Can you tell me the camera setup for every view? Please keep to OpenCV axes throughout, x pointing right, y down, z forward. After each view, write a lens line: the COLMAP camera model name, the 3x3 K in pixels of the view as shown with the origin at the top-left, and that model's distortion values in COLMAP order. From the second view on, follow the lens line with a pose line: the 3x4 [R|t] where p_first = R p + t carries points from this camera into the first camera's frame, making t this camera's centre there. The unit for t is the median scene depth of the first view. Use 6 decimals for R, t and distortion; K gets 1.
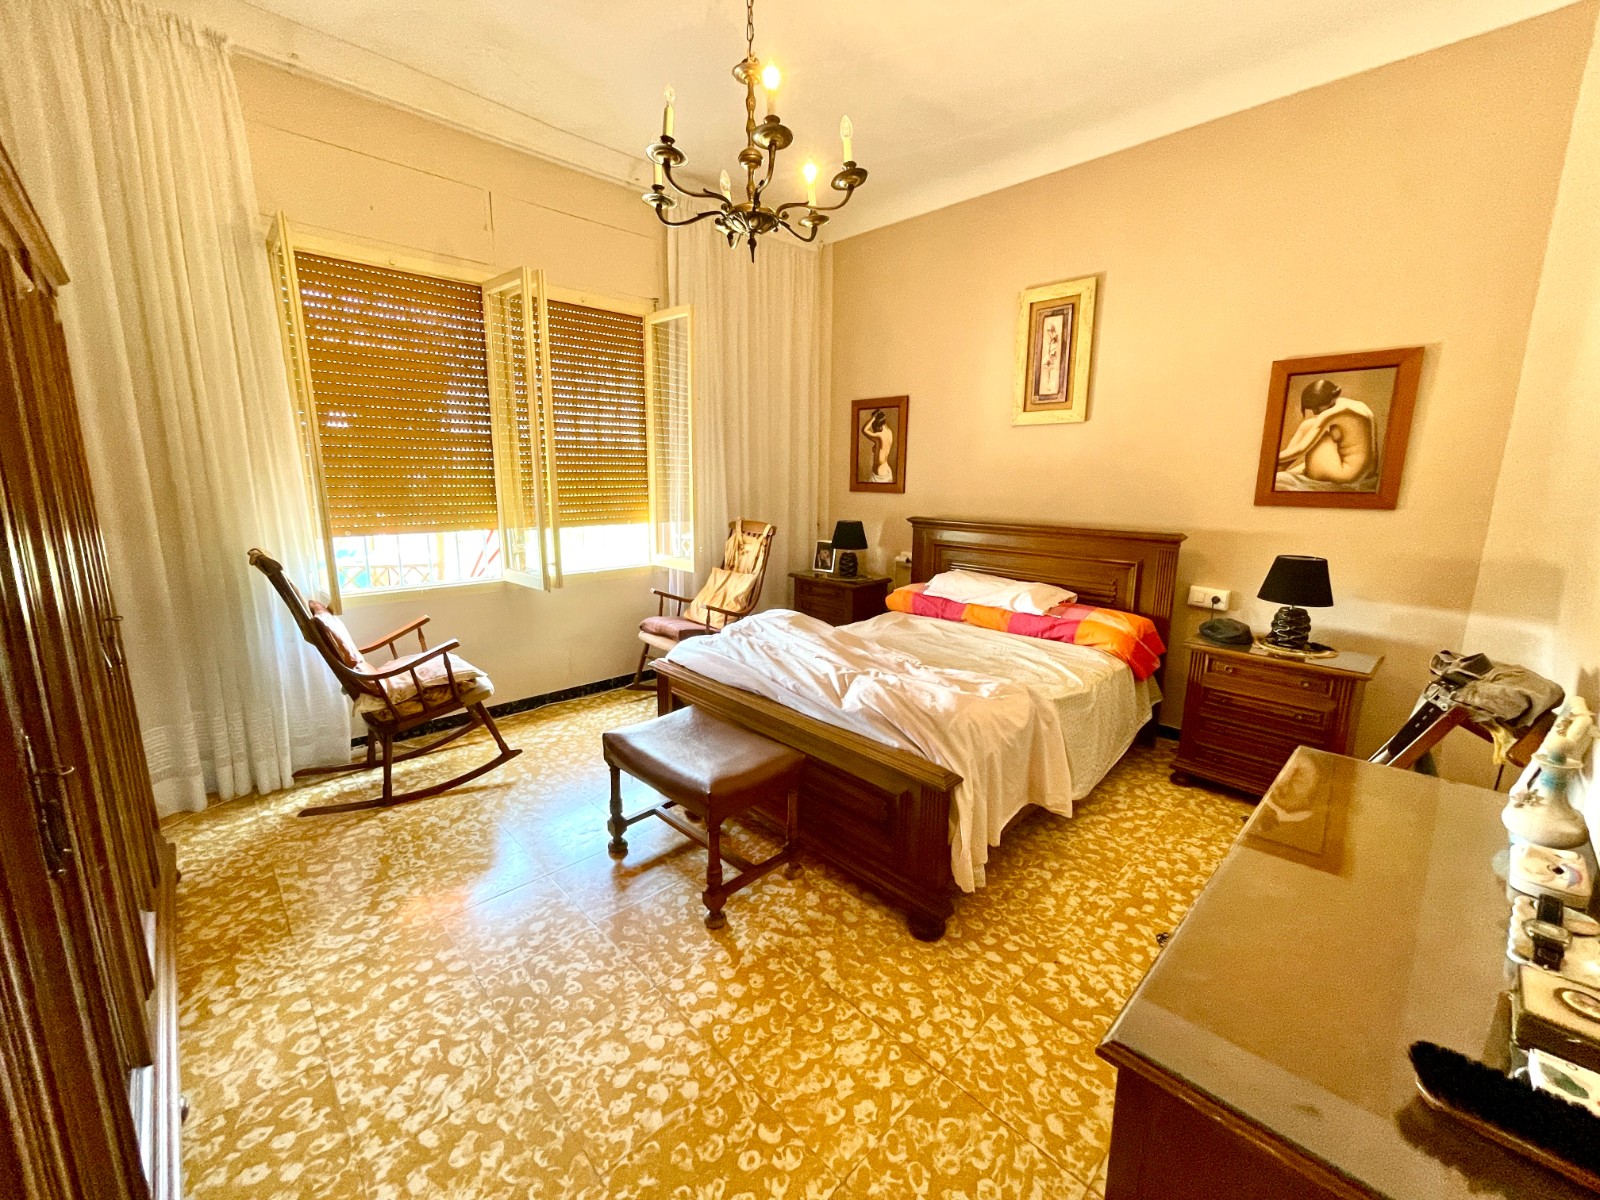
lens RADIAL K [[649.5, 0, 797.7], [0, 649.5, 595.8], [0, 0, 1]] dist [-0.005492, 0.002483]
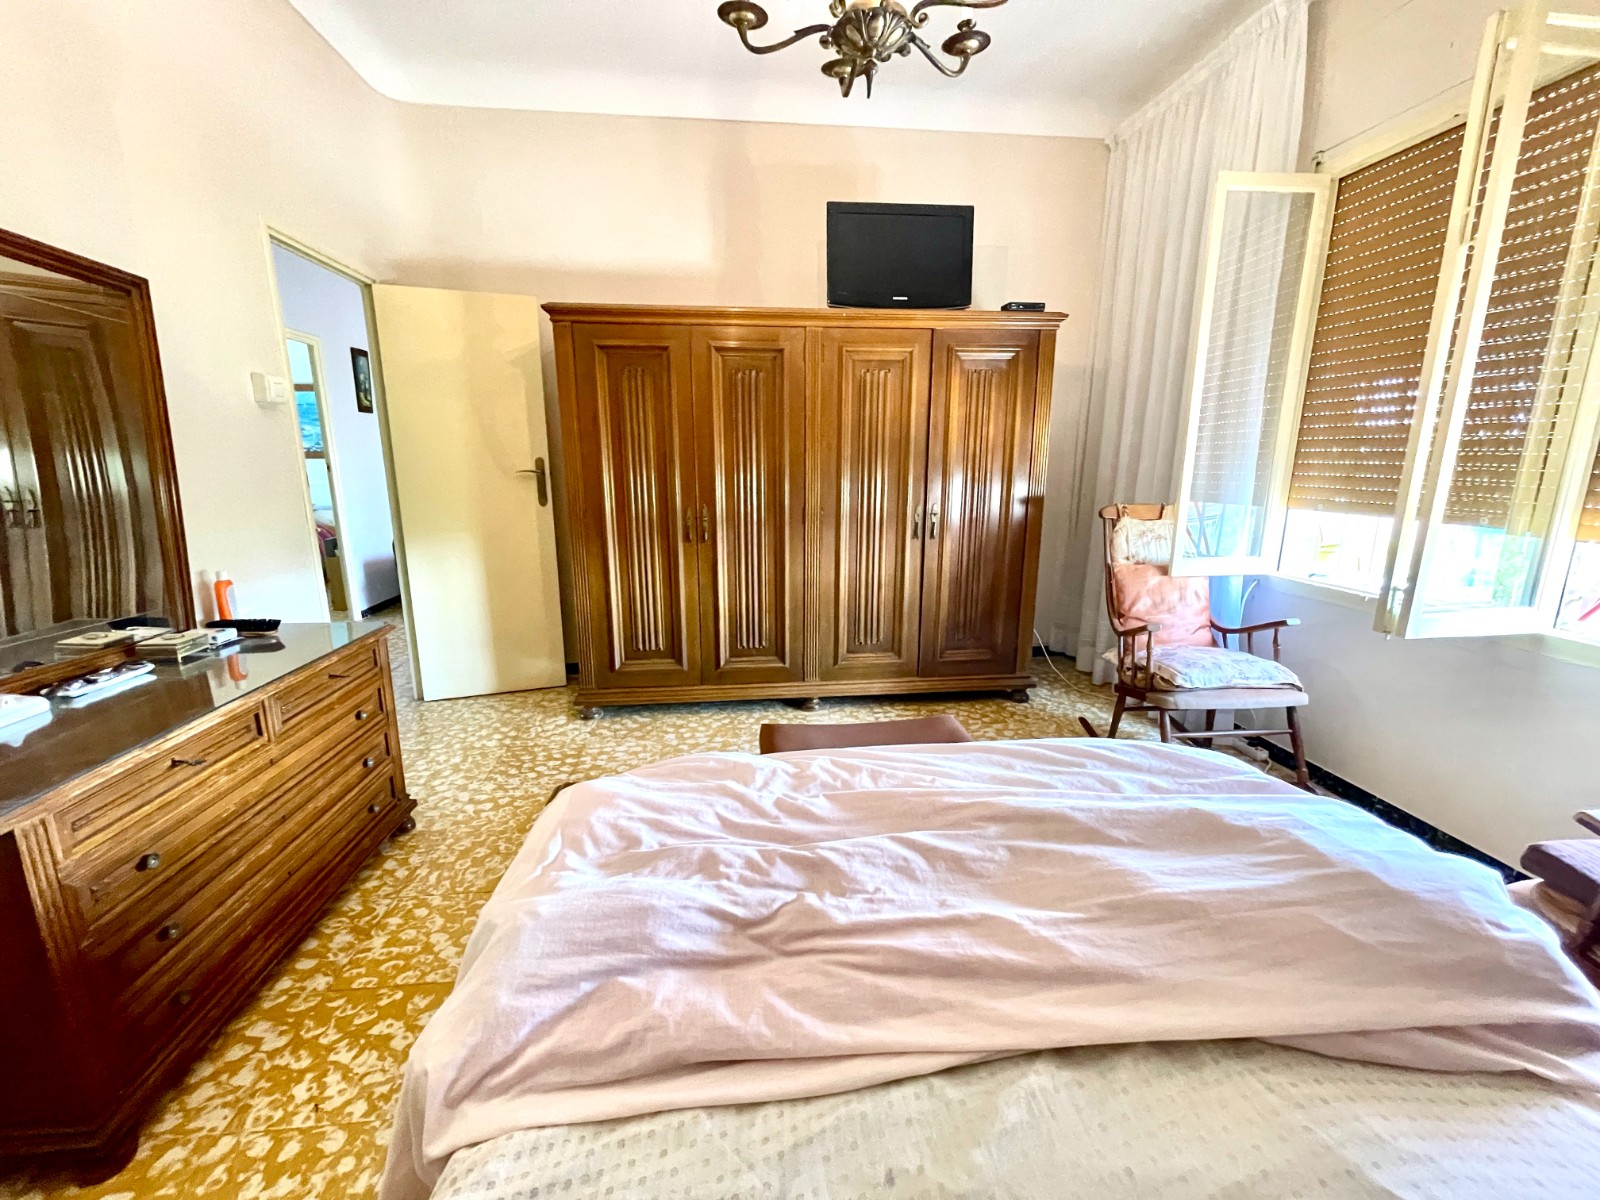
lens RADIAL K [[649.5, 0, 793.6], [0, 649.5, 596.5], [0, 0, 1]] dist [-0.005492, 0.002483]
pose [[-0.627822, 0.155133, -0.762740, 0.537979], [-0.146871, 0.938722, 0.311817, -0.206905], [0.764374, 0.307790, -0.566566, 1.383259]]
